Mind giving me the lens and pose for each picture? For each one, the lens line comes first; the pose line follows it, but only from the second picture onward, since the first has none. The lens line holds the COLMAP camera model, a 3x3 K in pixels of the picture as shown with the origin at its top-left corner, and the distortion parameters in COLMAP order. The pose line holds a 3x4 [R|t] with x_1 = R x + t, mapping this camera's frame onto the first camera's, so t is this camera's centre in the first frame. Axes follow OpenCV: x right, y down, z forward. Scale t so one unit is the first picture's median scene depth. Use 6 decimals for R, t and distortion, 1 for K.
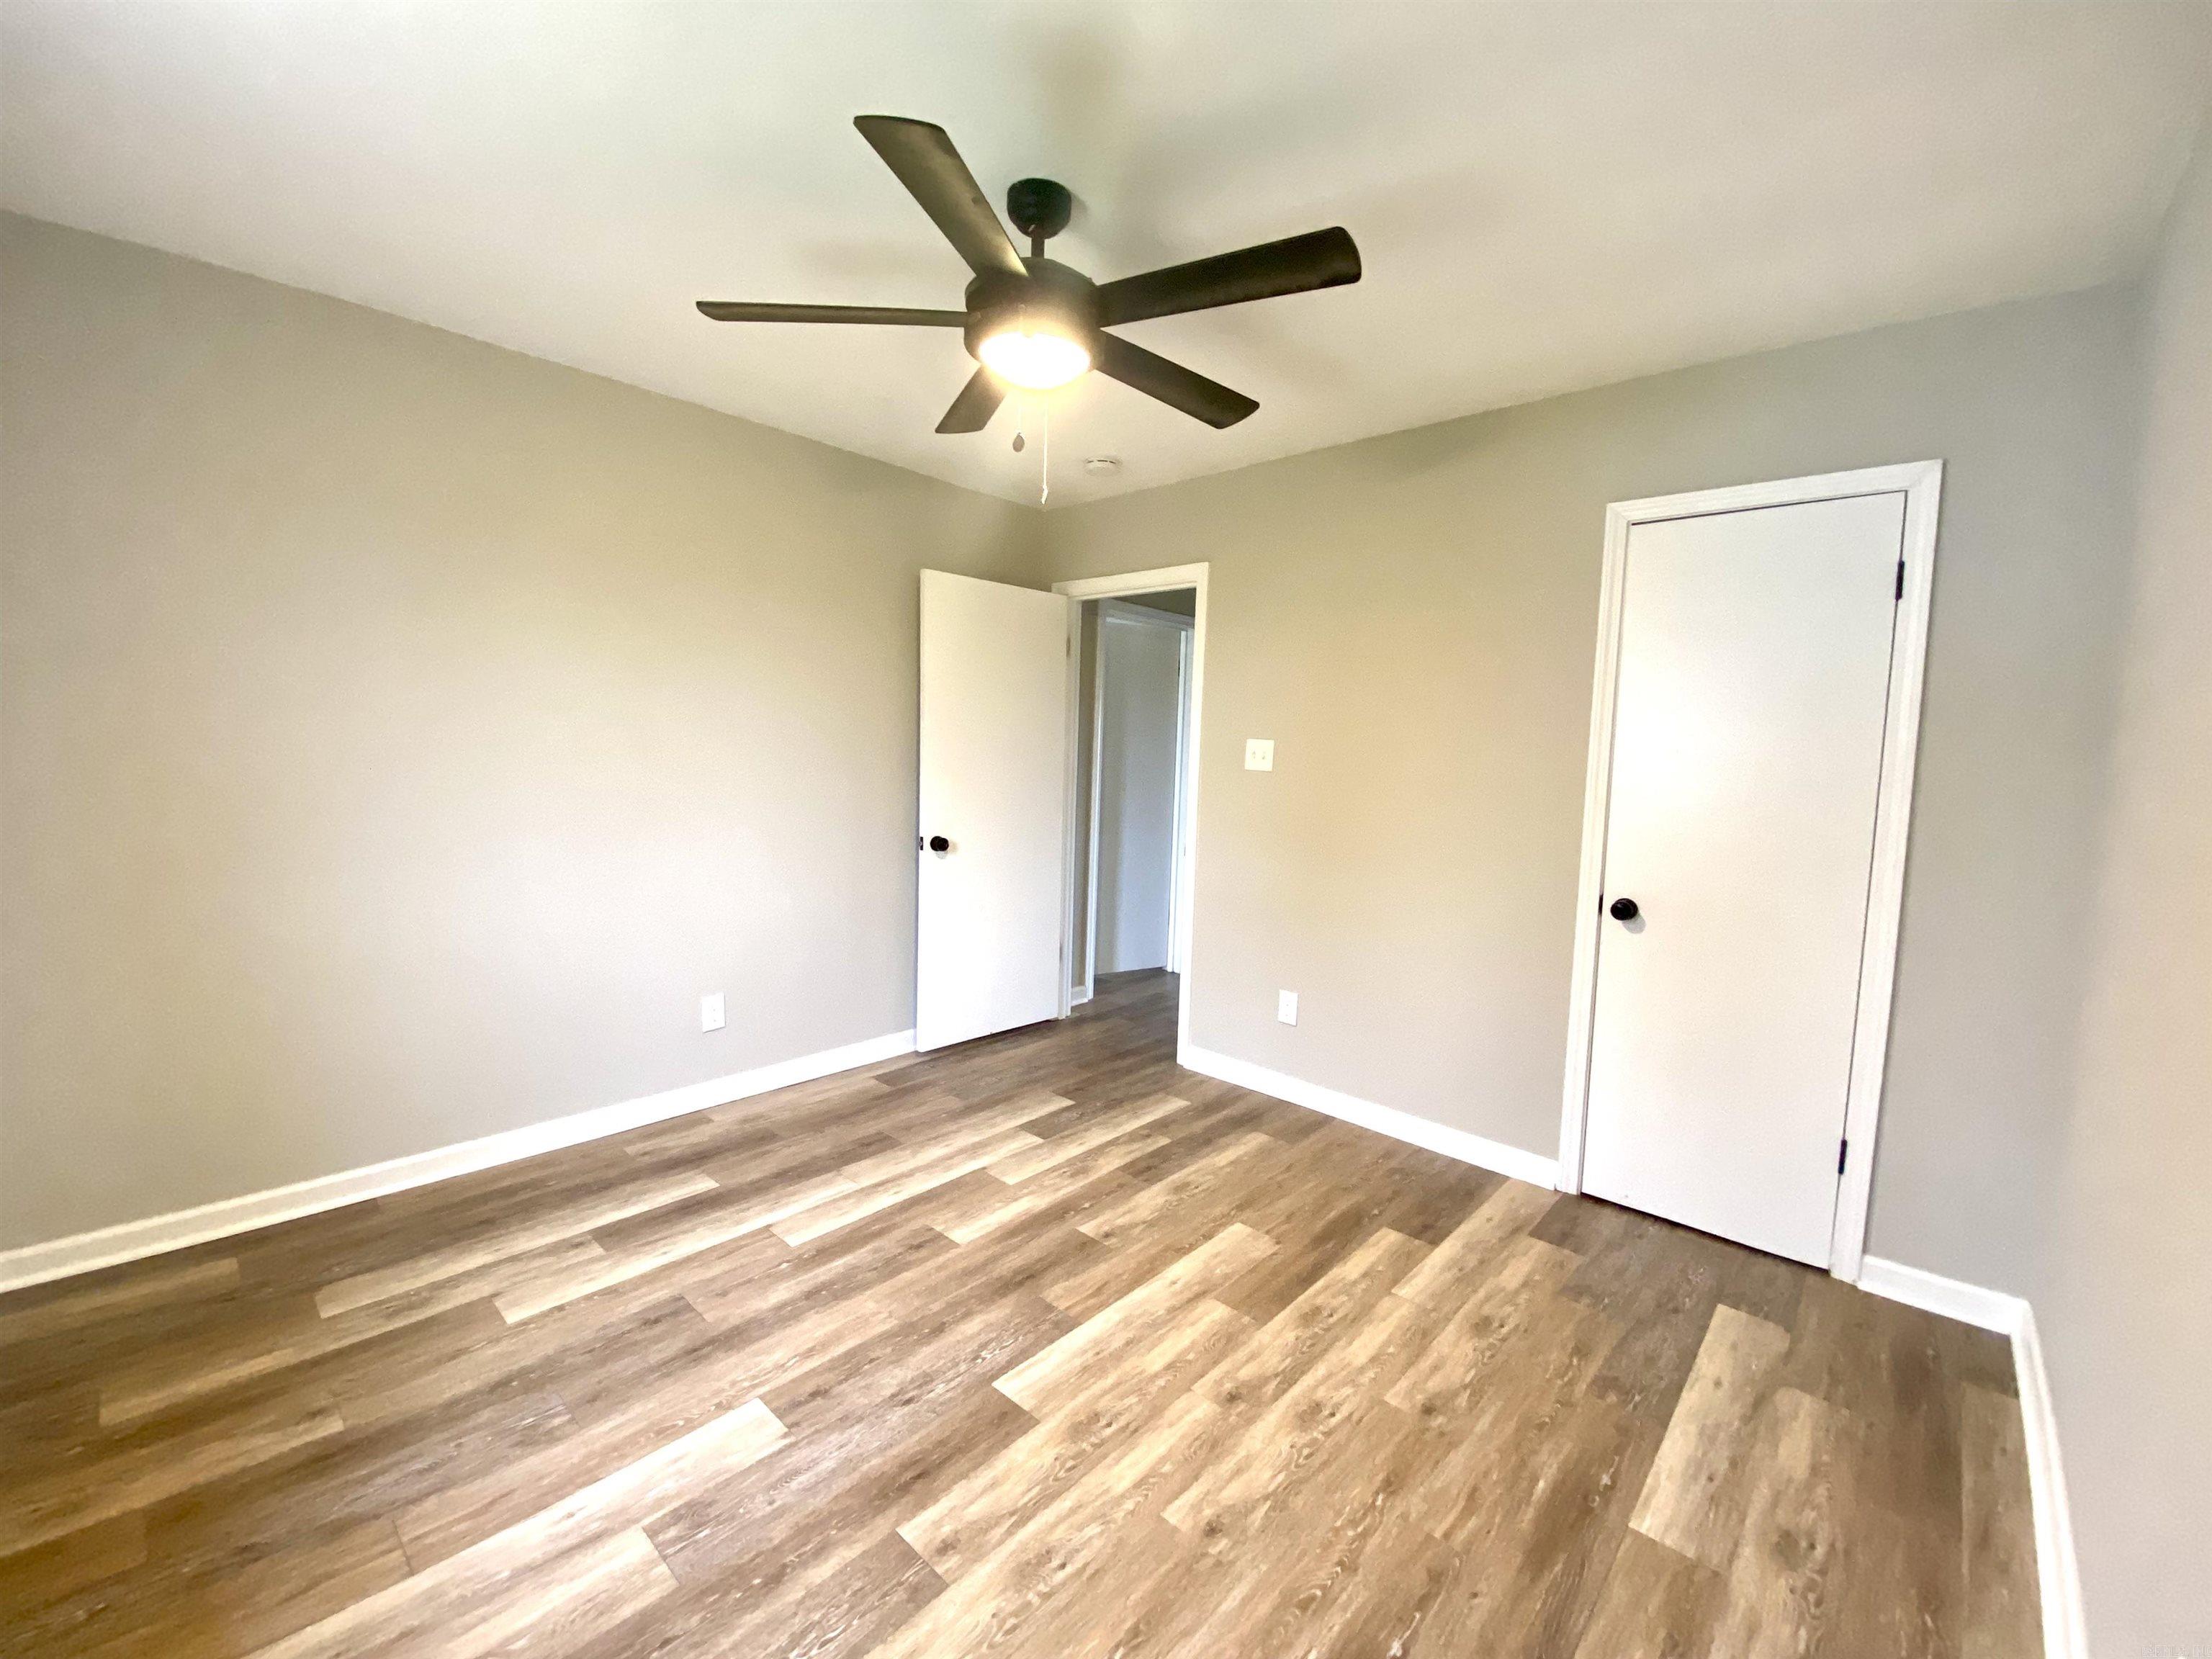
lens RADIAL K [[912.1, 0, 1112.1], [0, 912.1, 832.4], [0, 0, 1]] dist [0.017012, -0.000422]
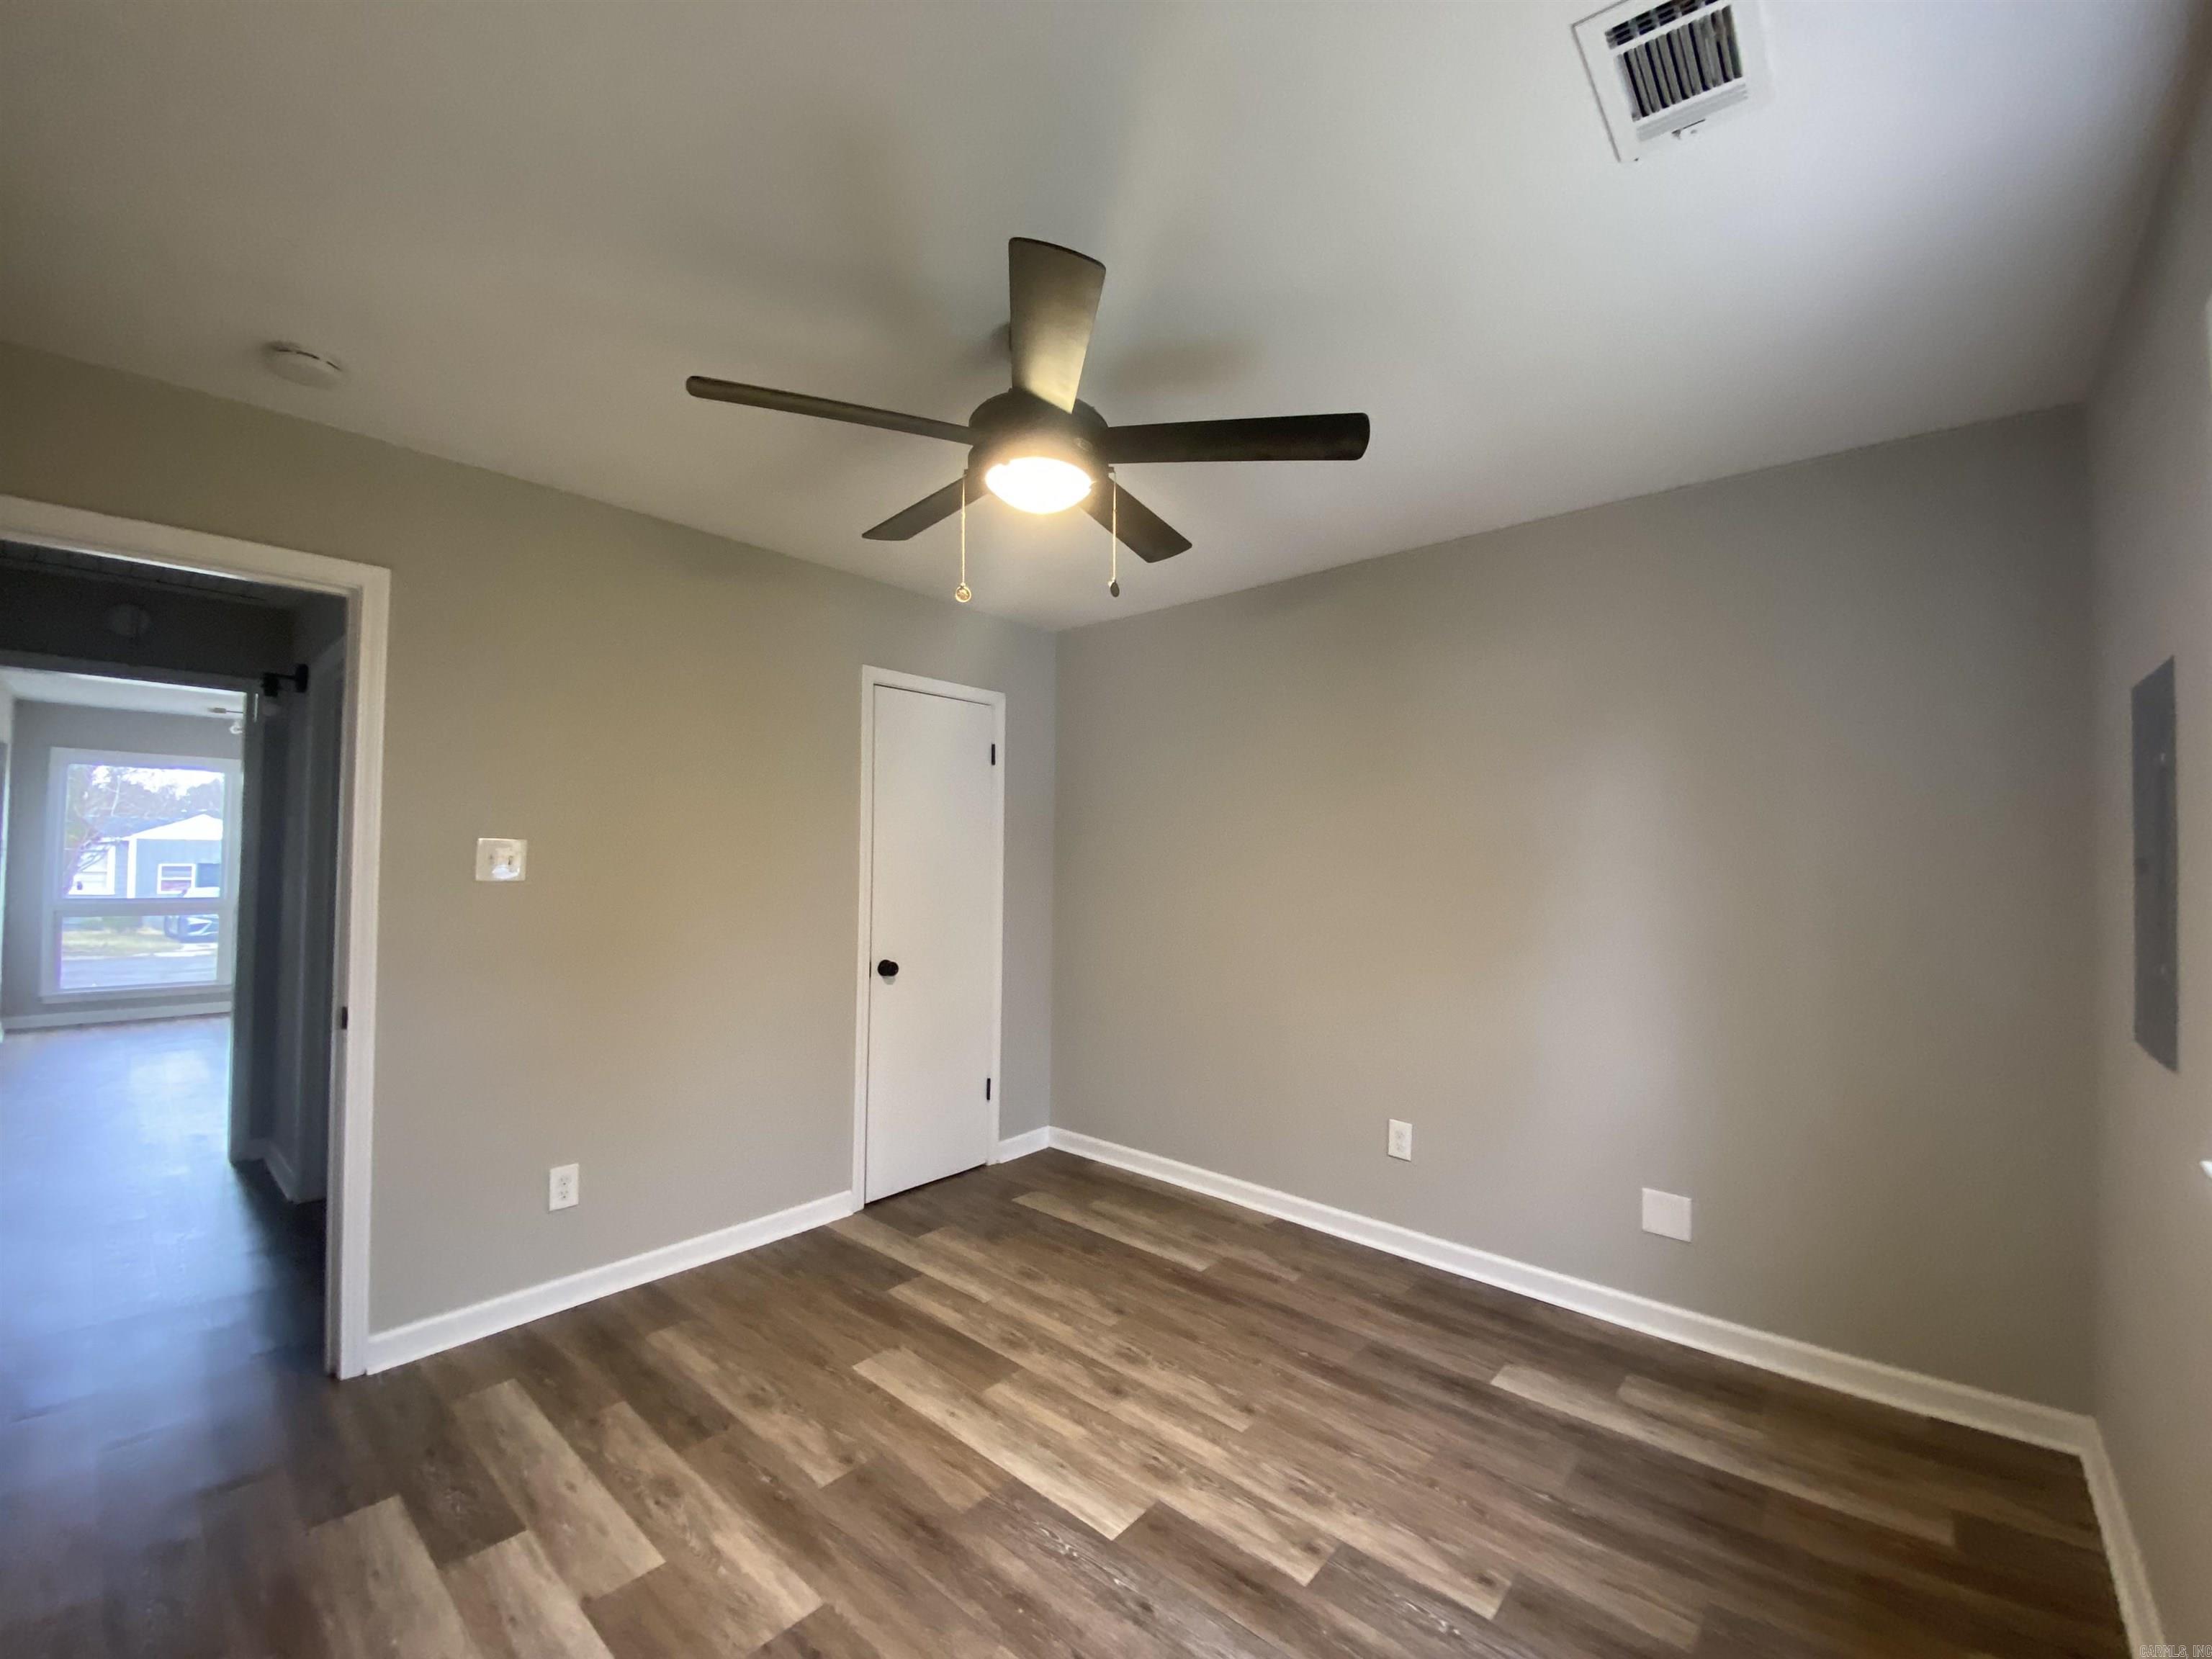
lens RADIAL K [[912.1, 0, 1109.1], [0, 912.1, 825.2], [0, 0, 1]] dist [0.017012, -0.000422]
pose [[-0.008806, -0.001830, 0.999960, -0.946567], [0.087353, 0.996174, 0.002592, -0.120876], [-0.996138, 0.087373, -0.008613, 0.827453]]
